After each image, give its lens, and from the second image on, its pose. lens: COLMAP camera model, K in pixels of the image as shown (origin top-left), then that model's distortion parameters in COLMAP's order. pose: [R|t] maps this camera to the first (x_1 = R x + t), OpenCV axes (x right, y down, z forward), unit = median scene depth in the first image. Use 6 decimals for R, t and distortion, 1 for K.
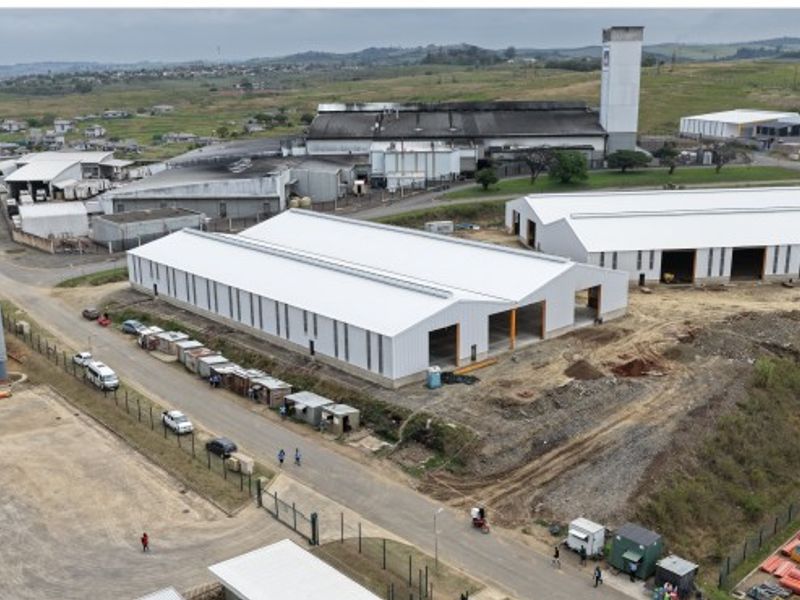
lens RADIAL K [[899.4, 0, 400.0], [0, 899.4, 300.0], [0, 0, 1]] dist [0.009612, -0.027313]
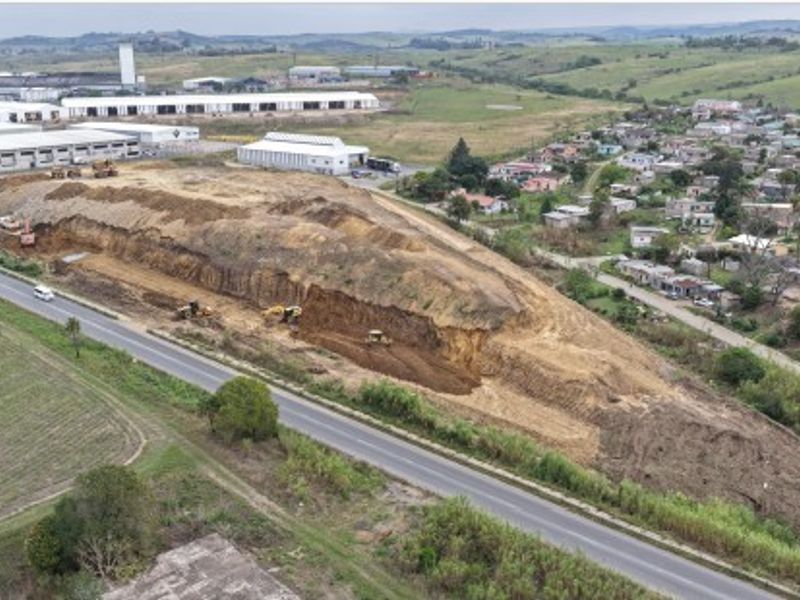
lens RADIAL K [[899.4, 0, 400.0], [0, 899.4, 300.0], [0, 0, 1]] dist [0.009612, -0.027313]
pose [[0.961952, -0.063858, 0.265650, 0.232270], [0.059737, 0.997936, 0.023572, 0.346035], [-0.266607, -0.006806, 0.963781, -1.400228]]
